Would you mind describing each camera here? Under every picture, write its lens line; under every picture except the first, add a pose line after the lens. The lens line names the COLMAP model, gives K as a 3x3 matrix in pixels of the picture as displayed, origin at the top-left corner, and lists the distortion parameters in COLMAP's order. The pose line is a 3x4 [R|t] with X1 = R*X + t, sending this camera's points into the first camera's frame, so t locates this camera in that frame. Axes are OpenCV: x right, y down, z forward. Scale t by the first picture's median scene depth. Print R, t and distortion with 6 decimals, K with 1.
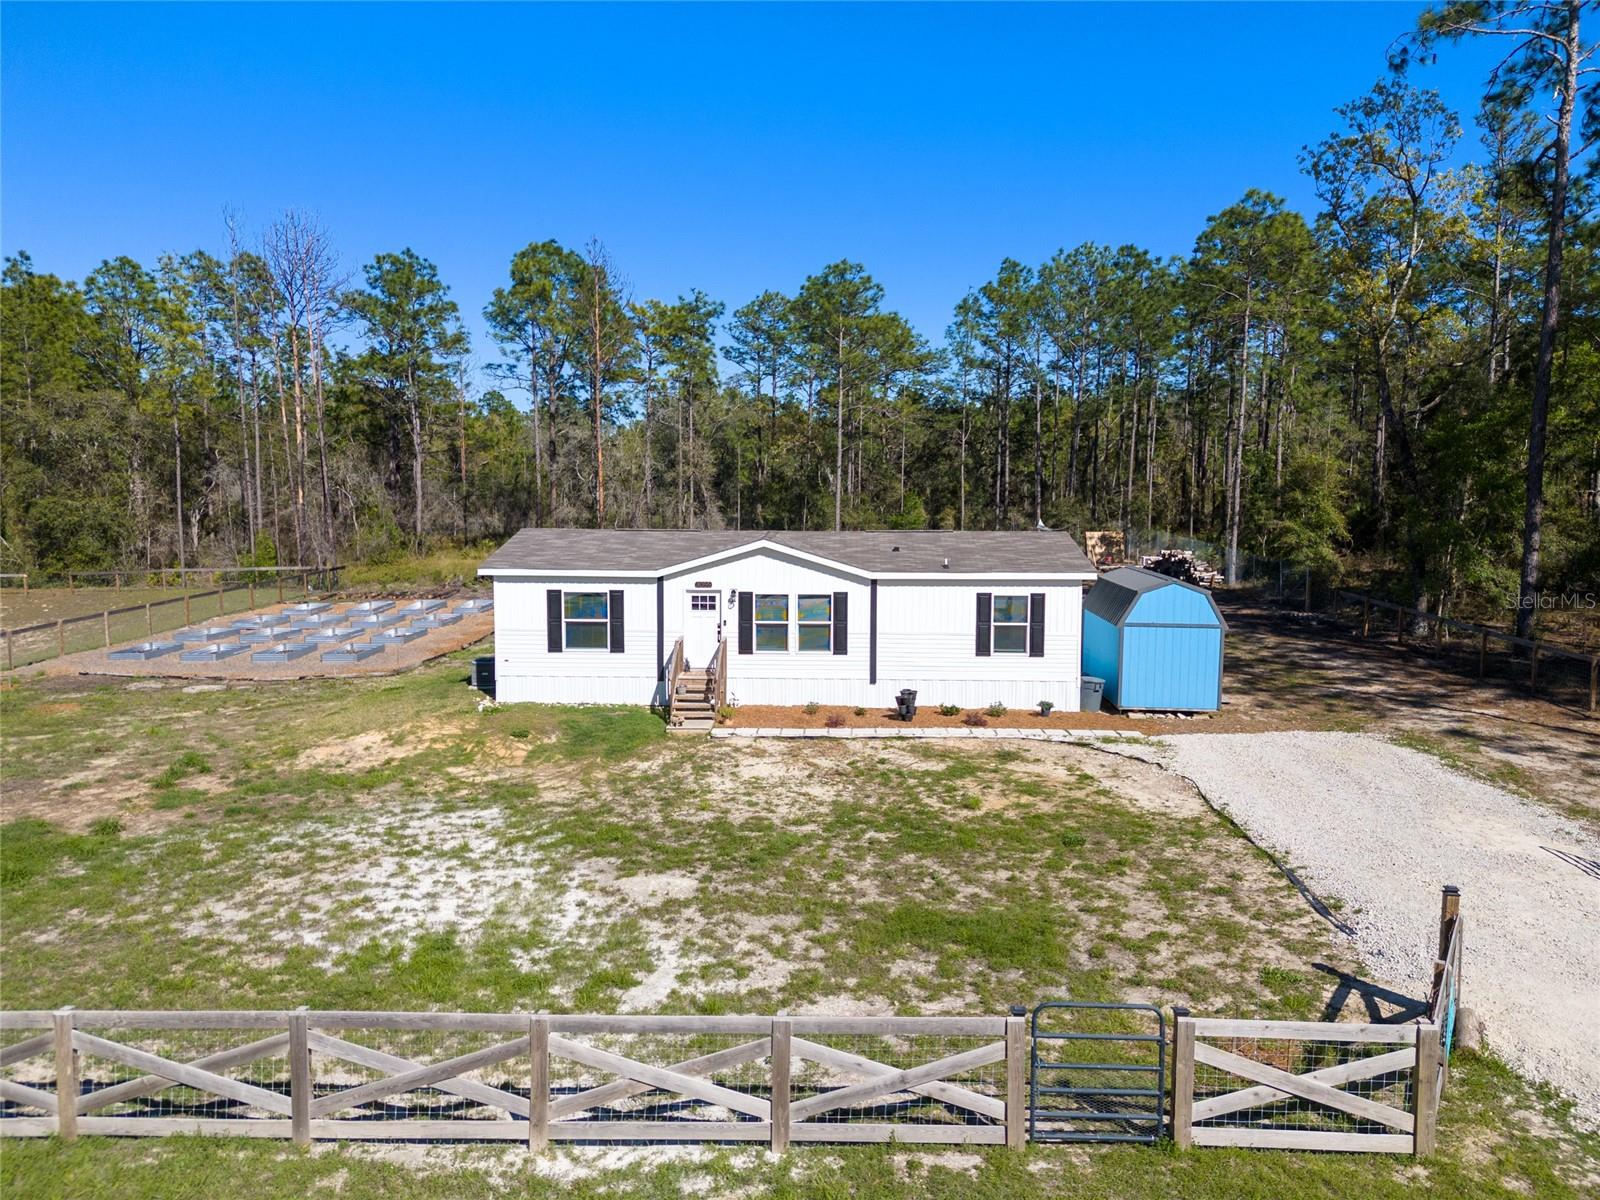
lens RADIAL K [[1205.3, 0, 796.3], [0, 1205.3, 575.3], [0, 0, 1]] dist [0.093619, -0.118729]
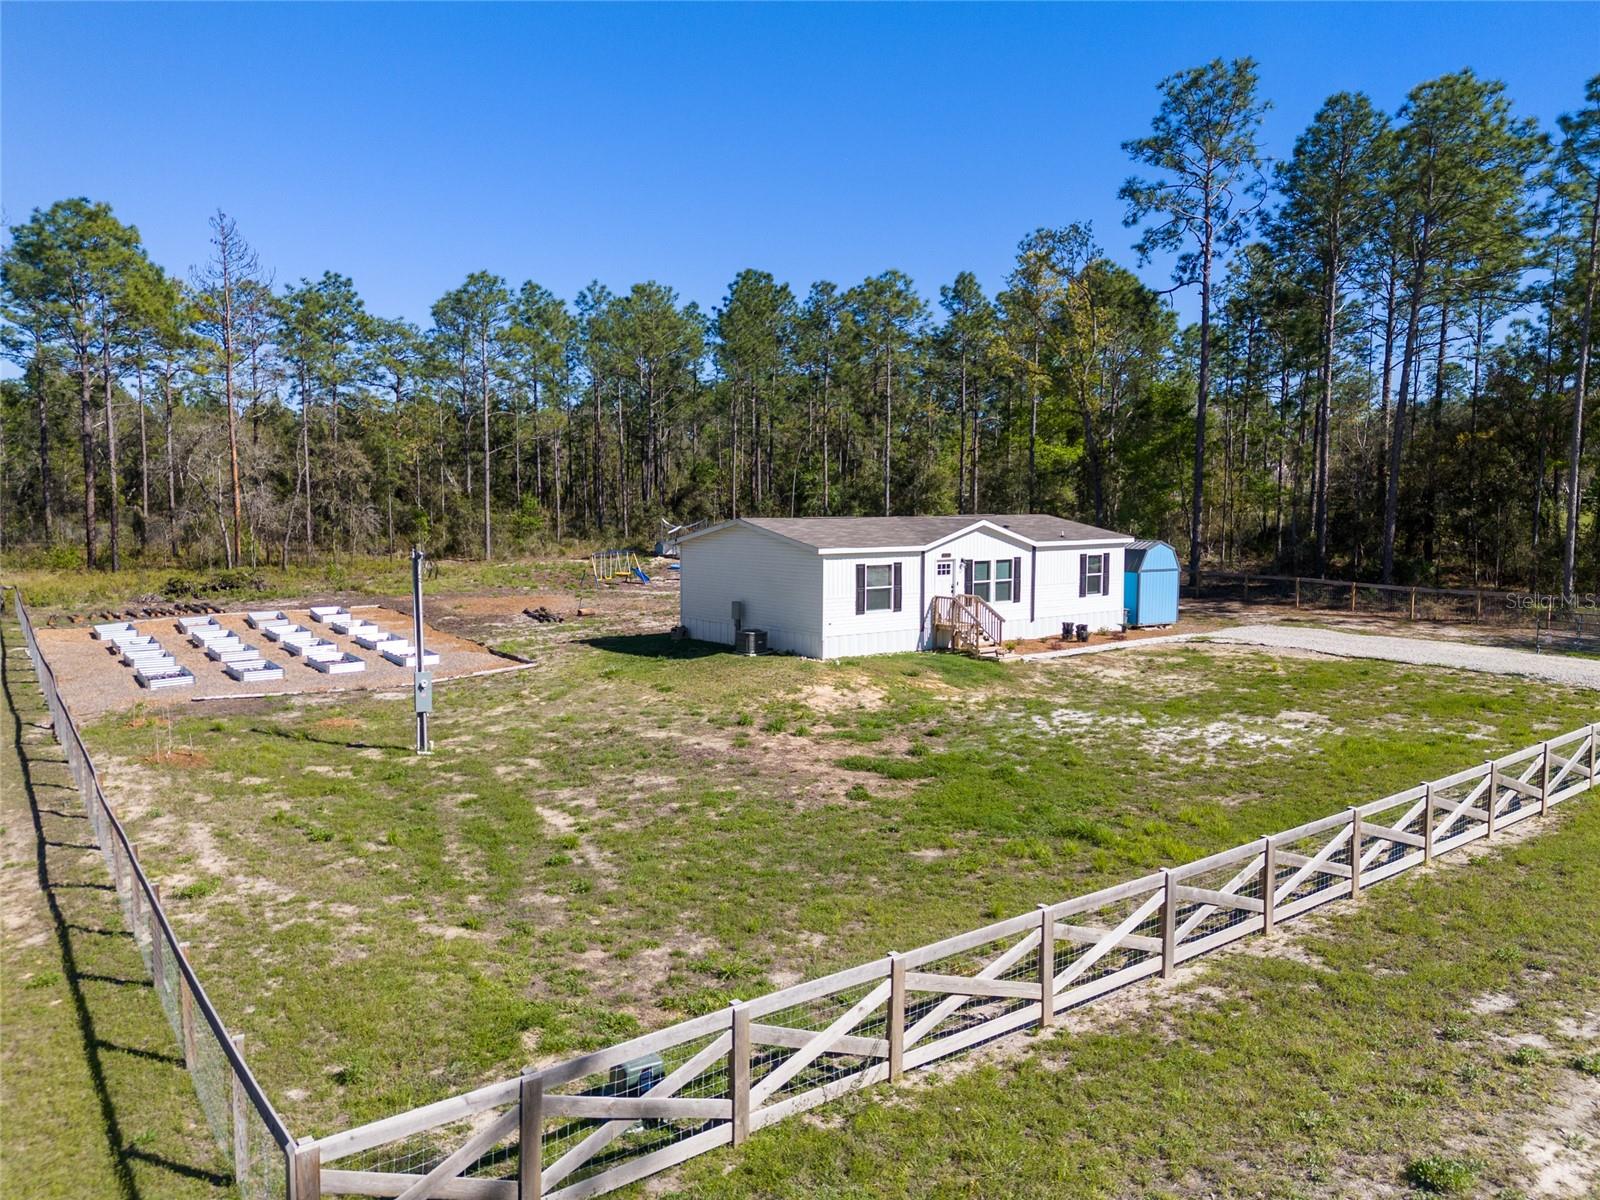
lens RADIAL K [[1169.3, 0, 799.1], [0, 1169.3, 607.5], [0, 0, 1]] dist [0.066029, -0.058631]
pose [[0.763357, -0.063395, 0.642859, -1.021081], [0.049483, 0.997987, 0.039658, 0.005776], [-0.644079, 0.001537, 0.764957, 0.127862]]
